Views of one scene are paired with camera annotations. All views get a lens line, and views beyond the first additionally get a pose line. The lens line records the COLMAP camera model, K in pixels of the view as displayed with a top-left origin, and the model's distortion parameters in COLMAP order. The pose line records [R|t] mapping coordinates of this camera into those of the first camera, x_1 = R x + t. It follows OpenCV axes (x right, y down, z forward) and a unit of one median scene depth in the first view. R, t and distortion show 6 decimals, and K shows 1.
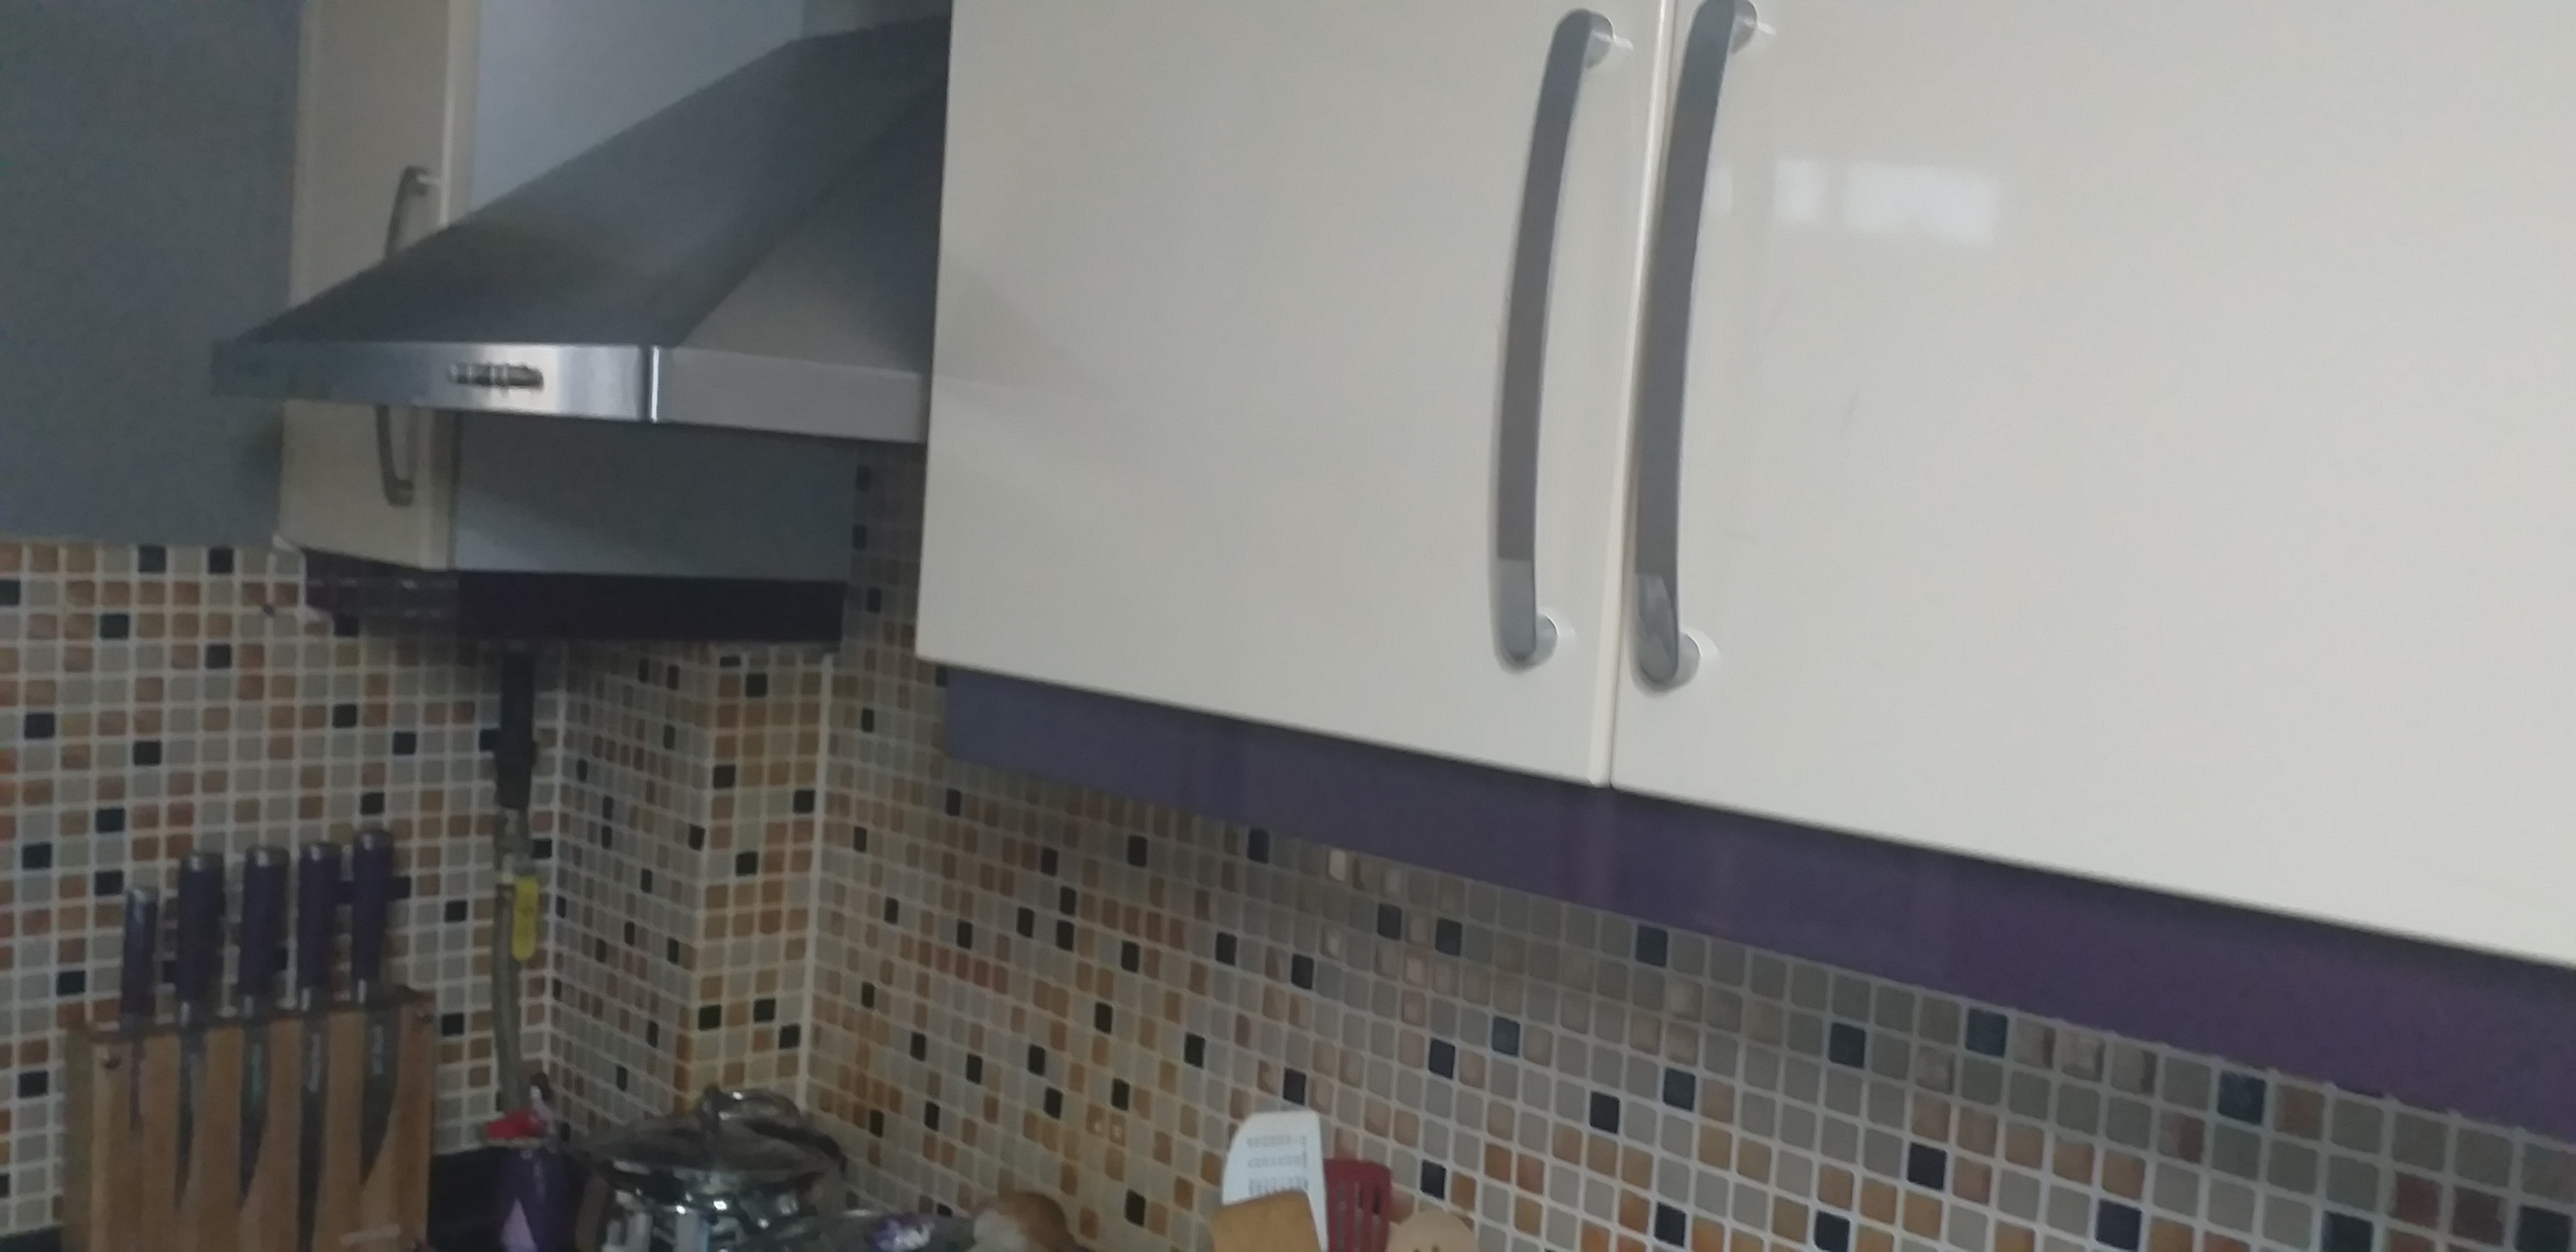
lens RADIAL K [[2165.9, 0, 1284.7], [0, 2165.9, 679.2], [0, 0, 1]] dist [-0.009306, 0.000502]
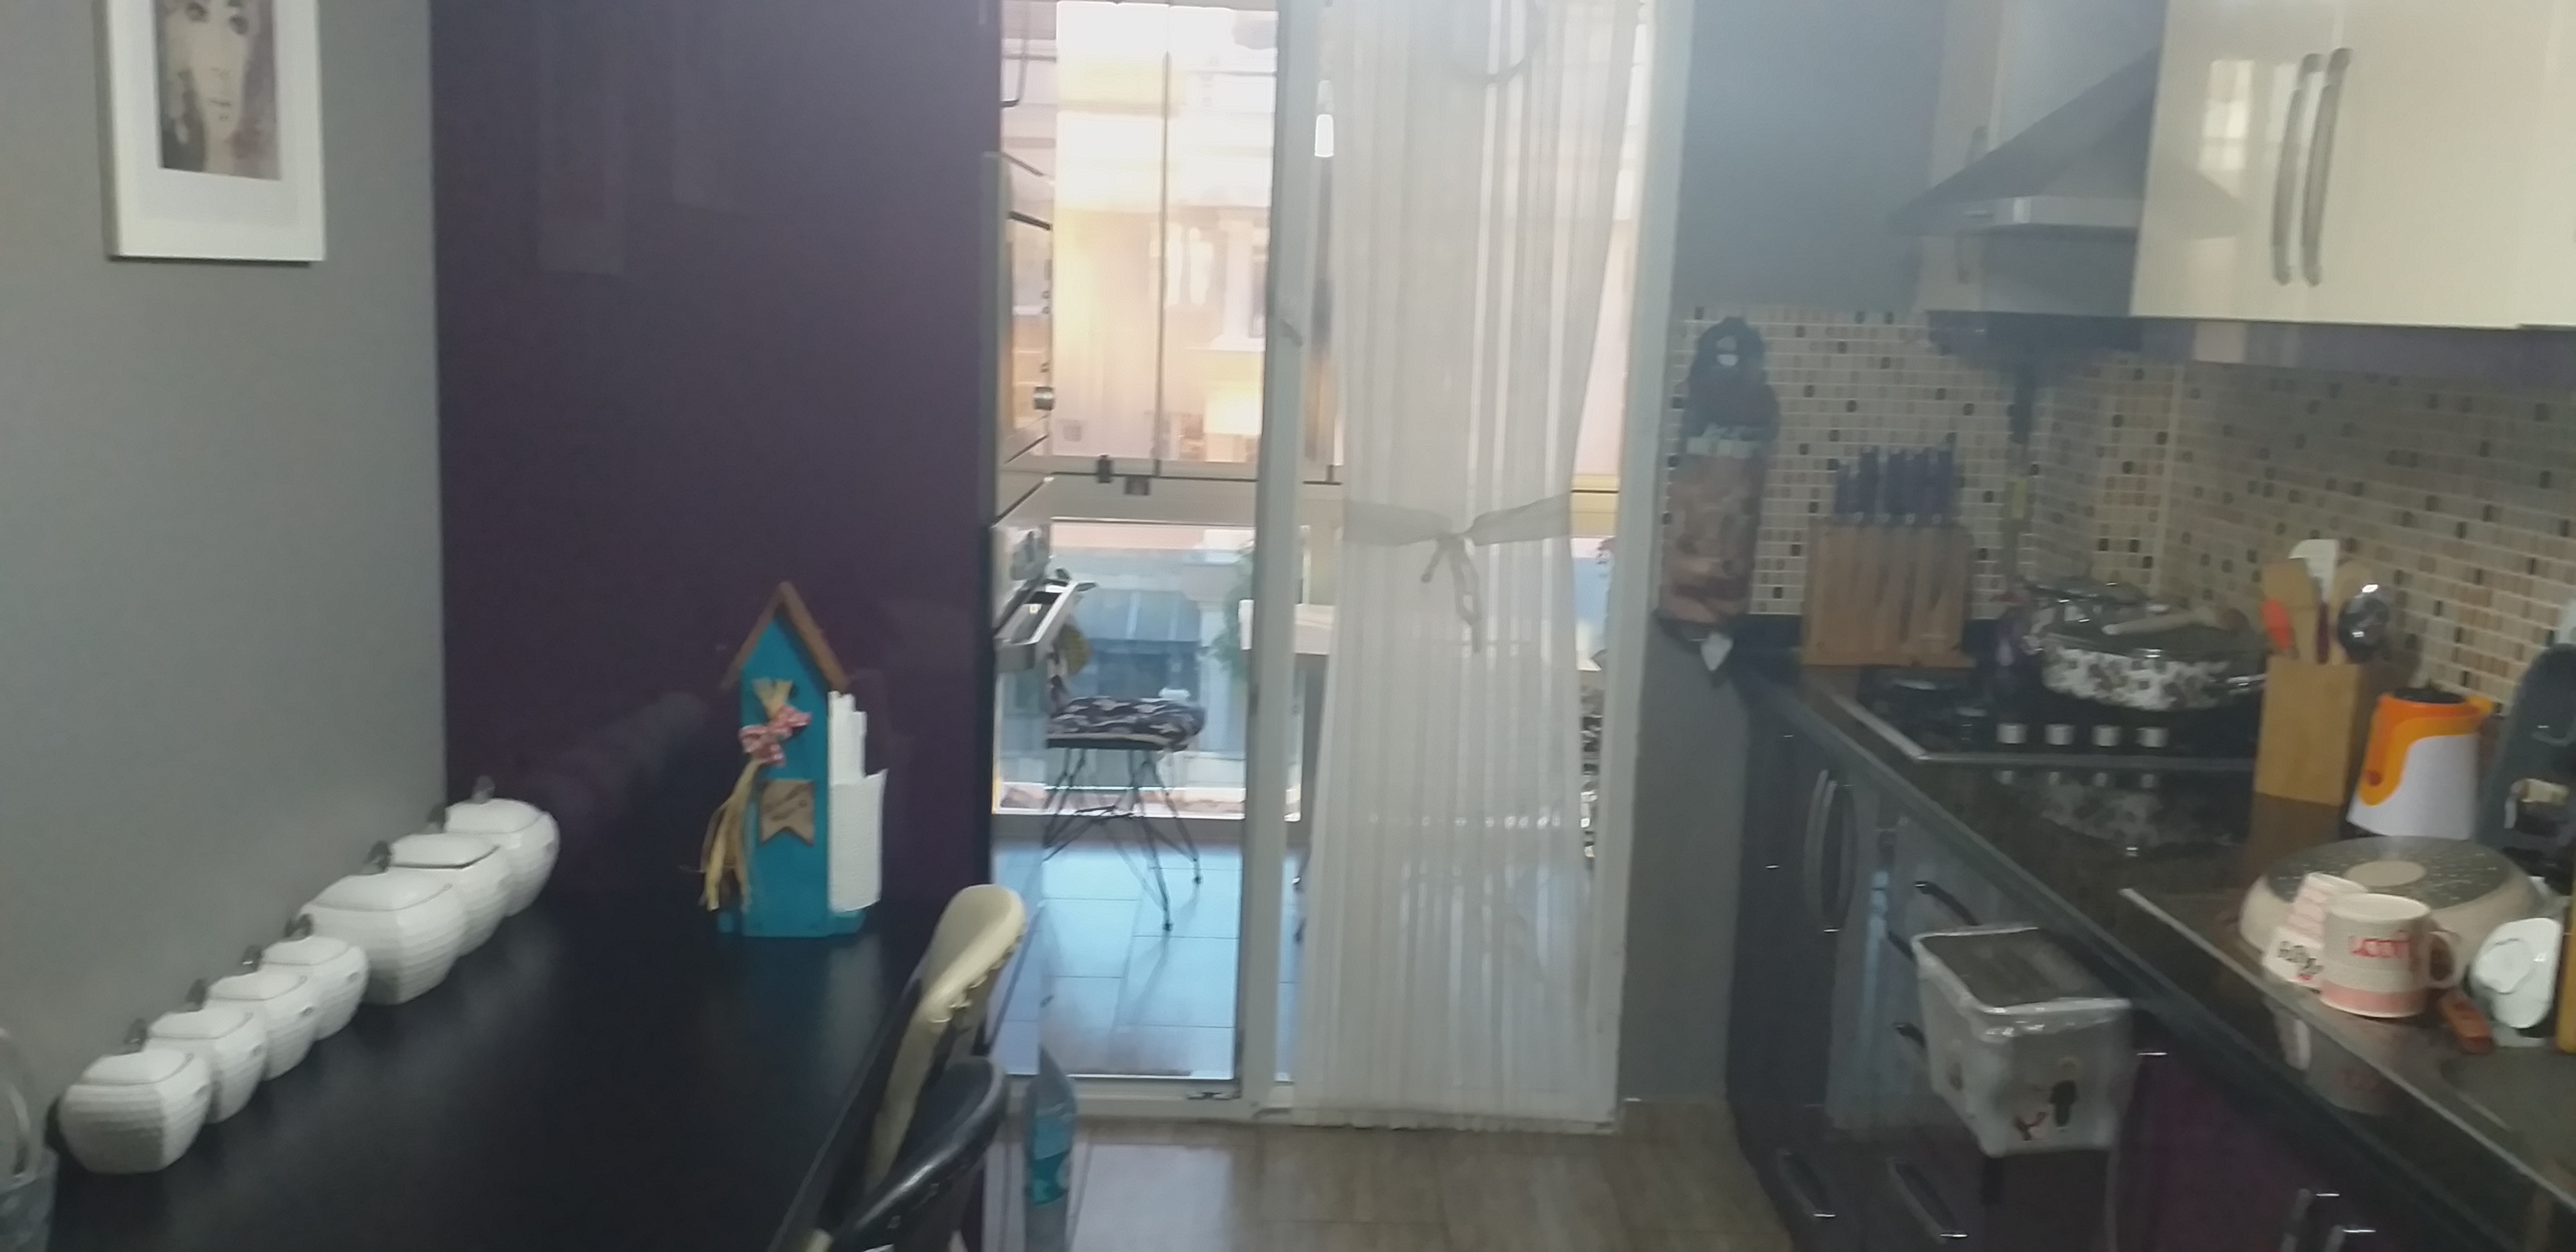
lens RADIAL K [[2165.9, 0, 1284.7], [0, 2165.9, 679.2], [0, 0, 1]] dist [-0.009306, 0.000502]
pose [[0.730743, 0.080958, -0.677835, 0.543784], [-0.049448, 0.996612, 0.065724, 0.188226], [0.680860, -0.014510, 0.732270, -0.967383]]
